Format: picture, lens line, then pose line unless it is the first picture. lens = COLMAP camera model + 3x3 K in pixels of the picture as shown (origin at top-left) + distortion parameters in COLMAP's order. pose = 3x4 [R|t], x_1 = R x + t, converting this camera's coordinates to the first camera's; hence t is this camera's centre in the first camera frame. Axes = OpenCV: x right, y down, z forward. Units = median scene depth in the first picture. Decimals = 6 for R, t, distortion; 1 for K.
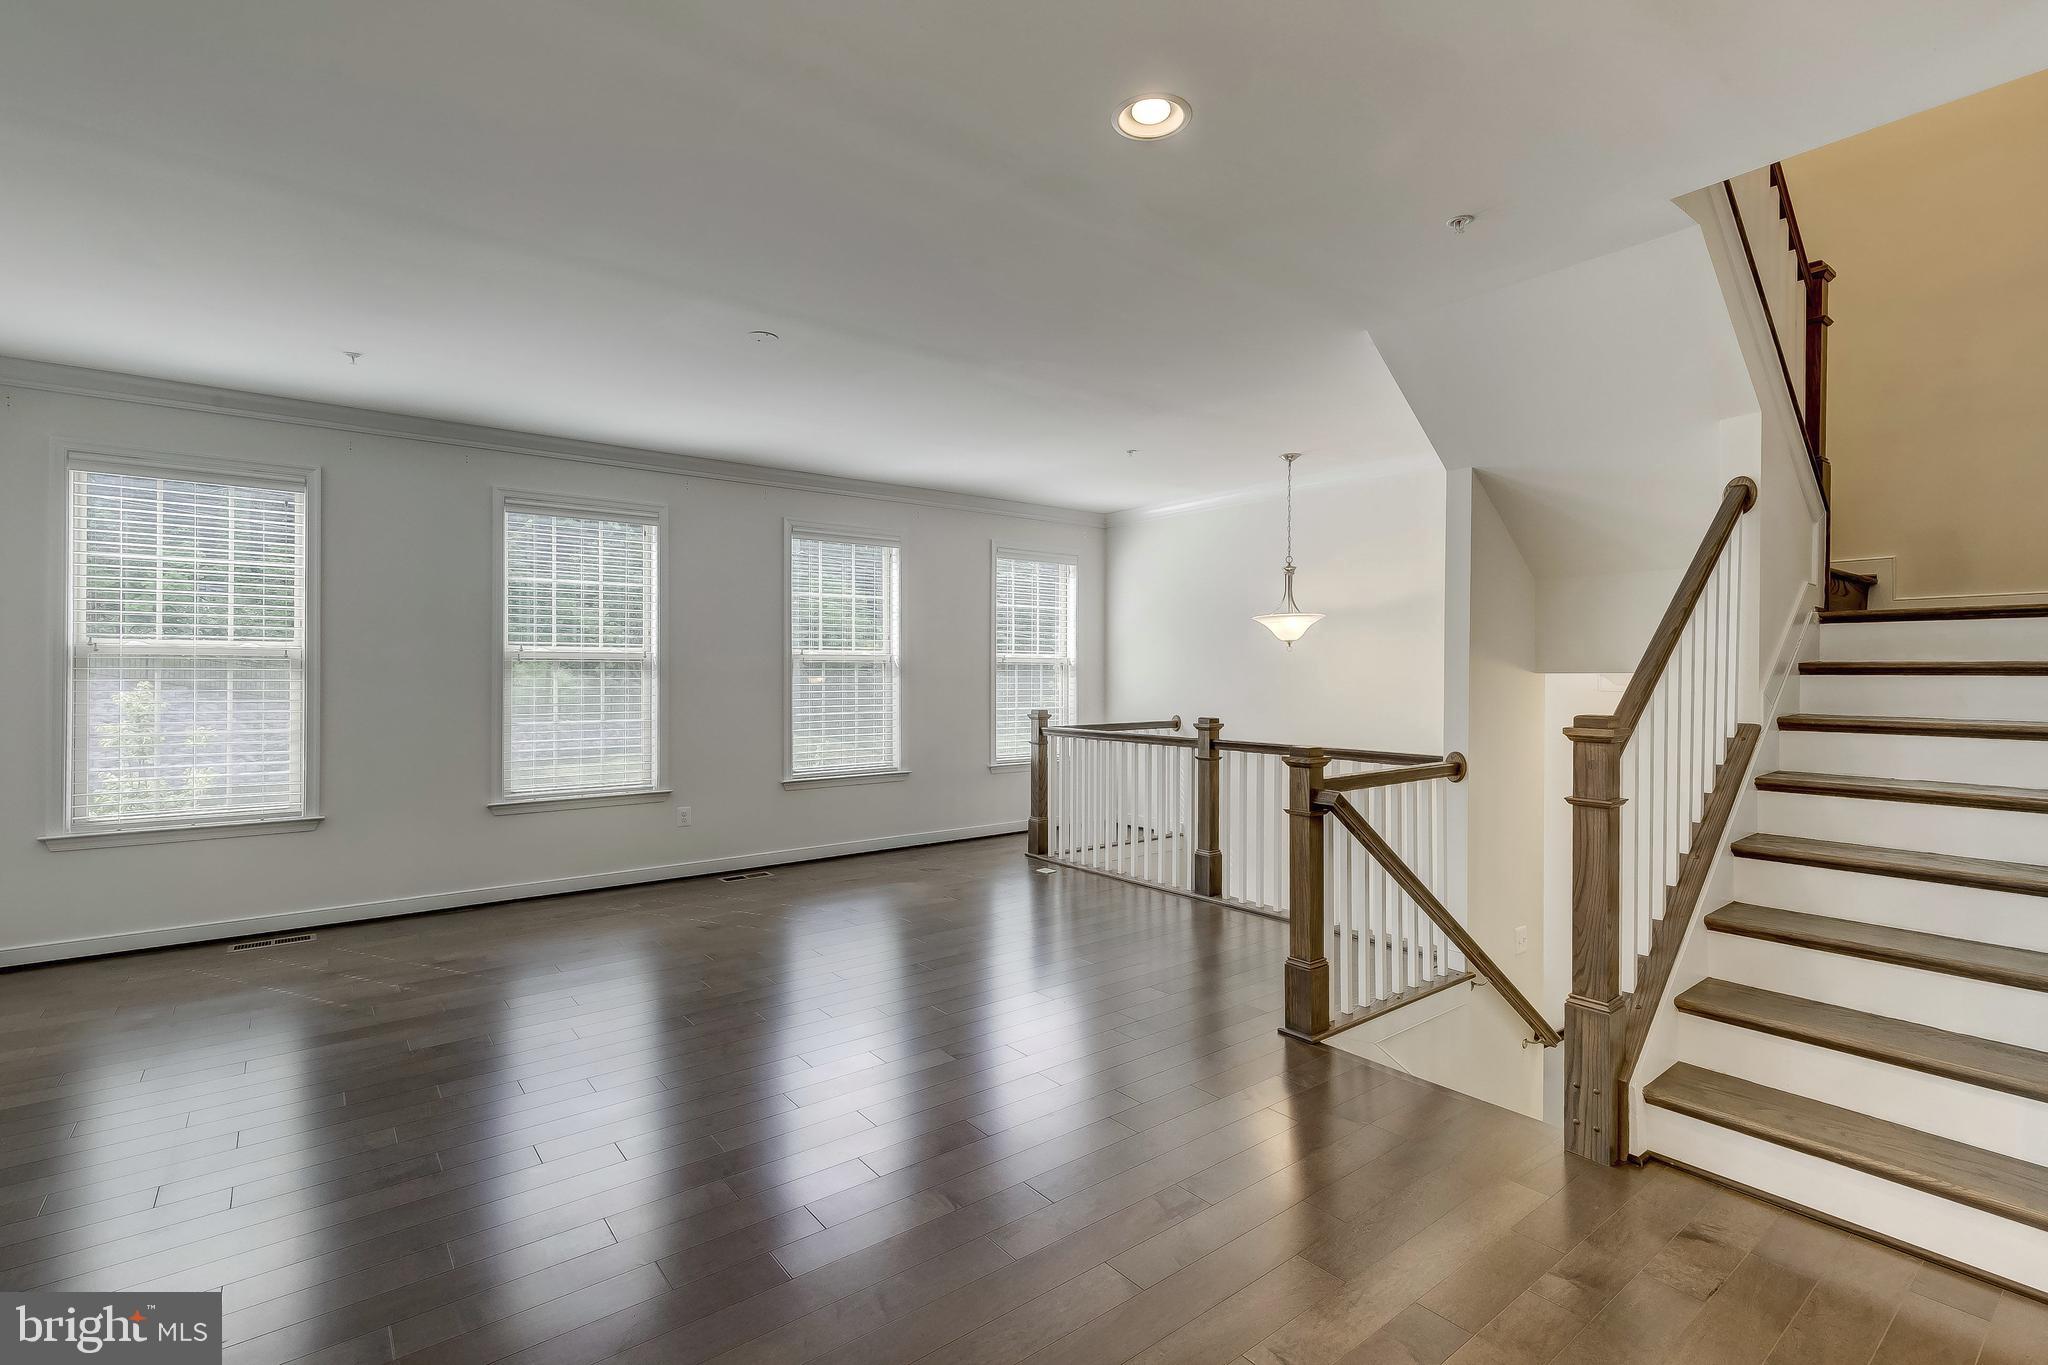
lens RADIAL K [[936.4, 0, 1019.5], [0, 936.4, 680.6], [0, 0, 1]] dist [0.004254, 0.000545]
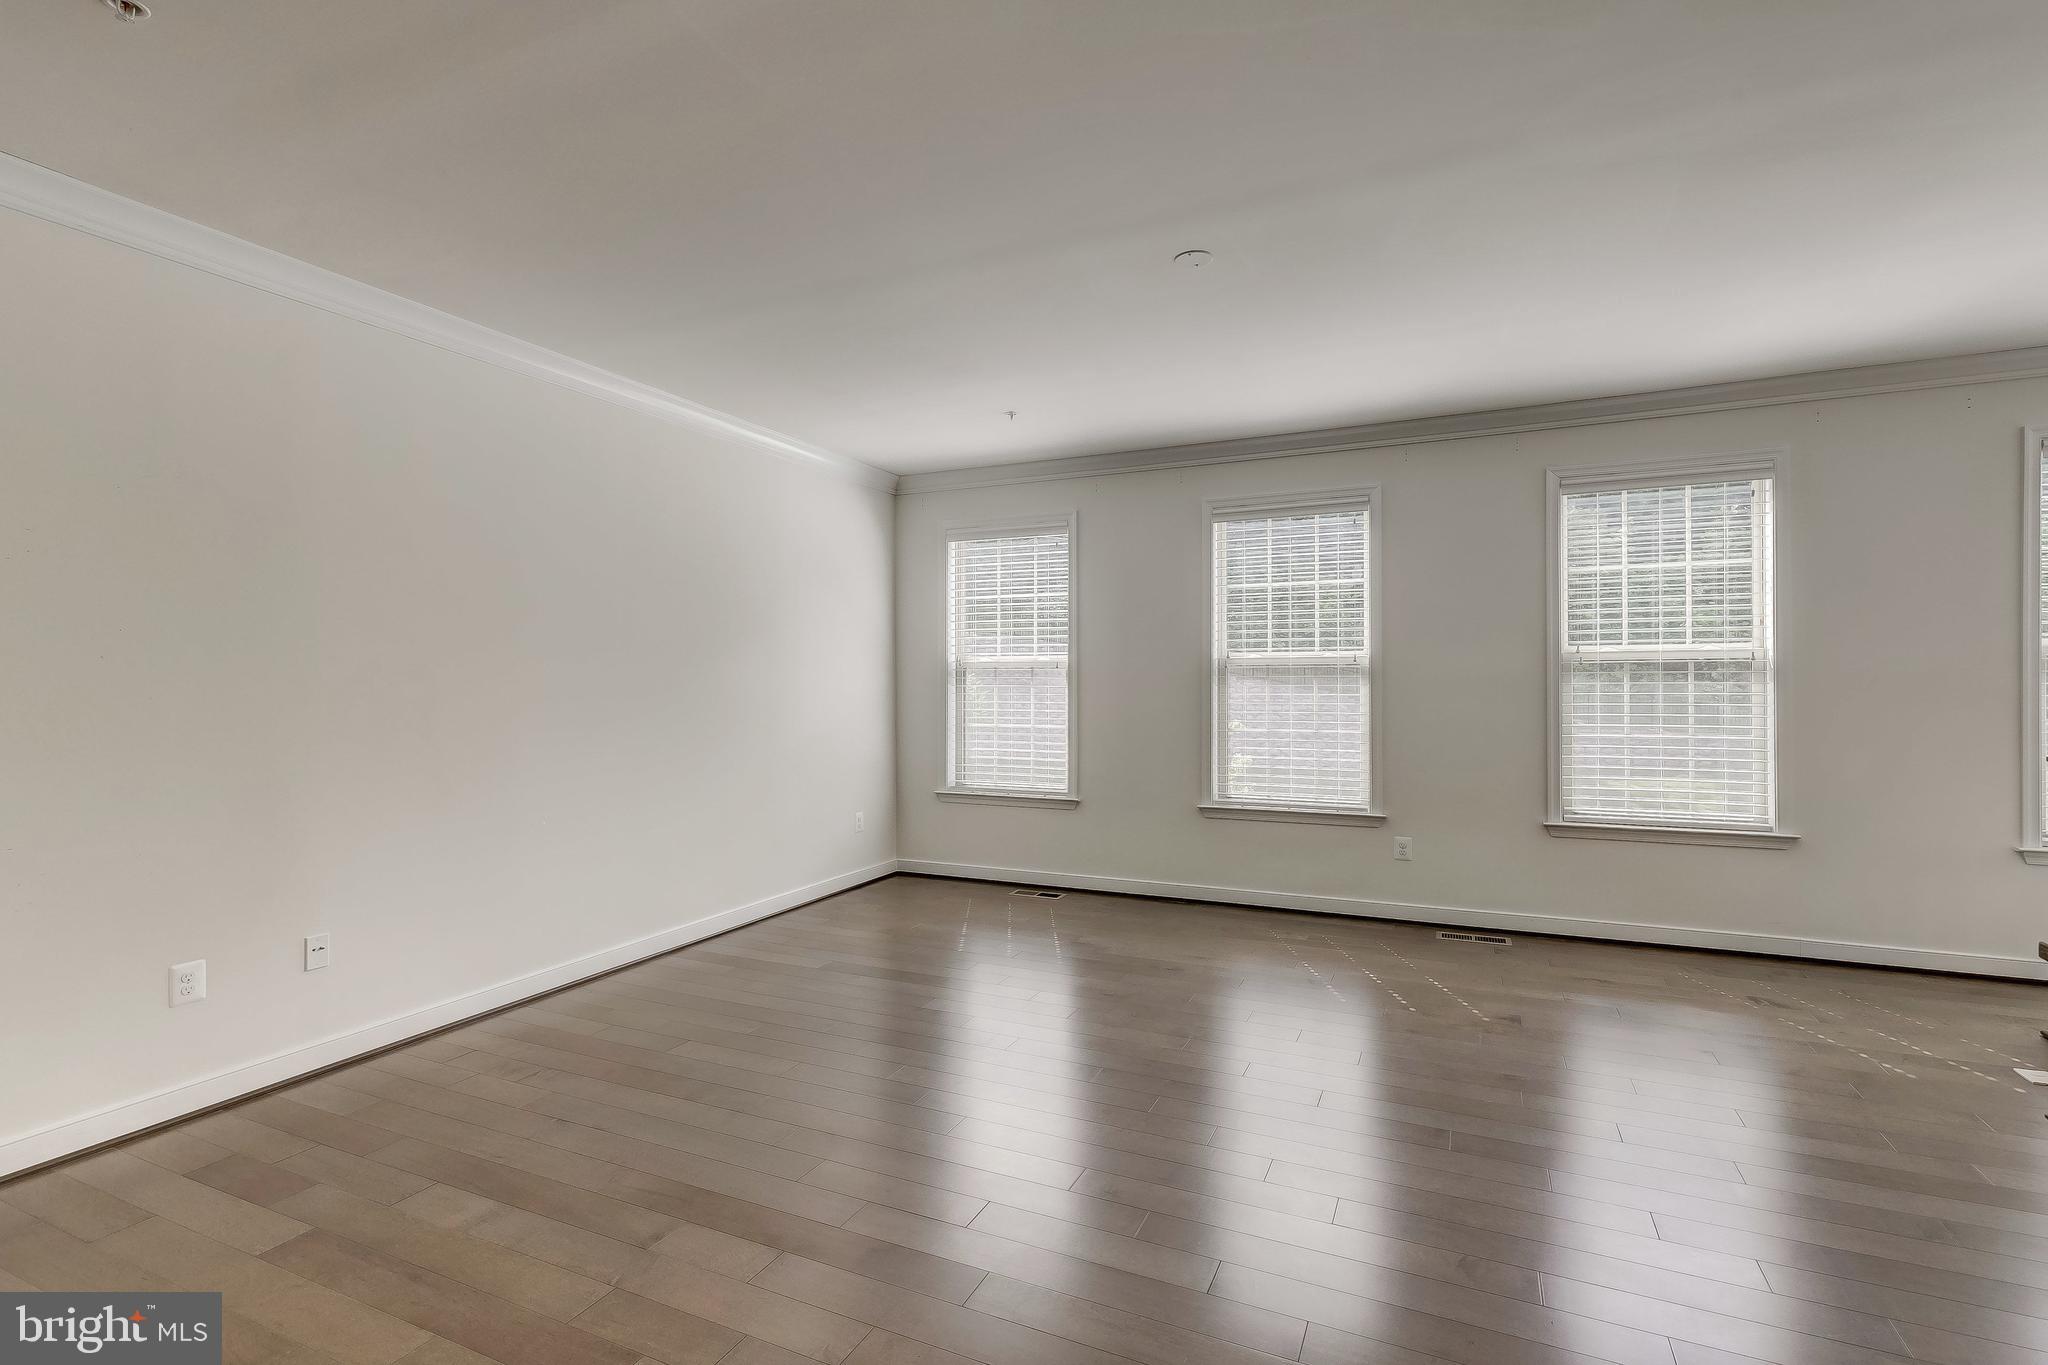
lens RADIAL K [[1023.8, 0, 952.1], [0, 1023.8, 681.3], [0, 0, 1]] dist [0.002554, 0.000017]
pose [[0.408757, -0.002668, -0.912640, 0.117099], [-0.001287, 0.999993, -0.003500, -0.000802], [0.912643, 0.002605, 0.408750, 0.092446]]
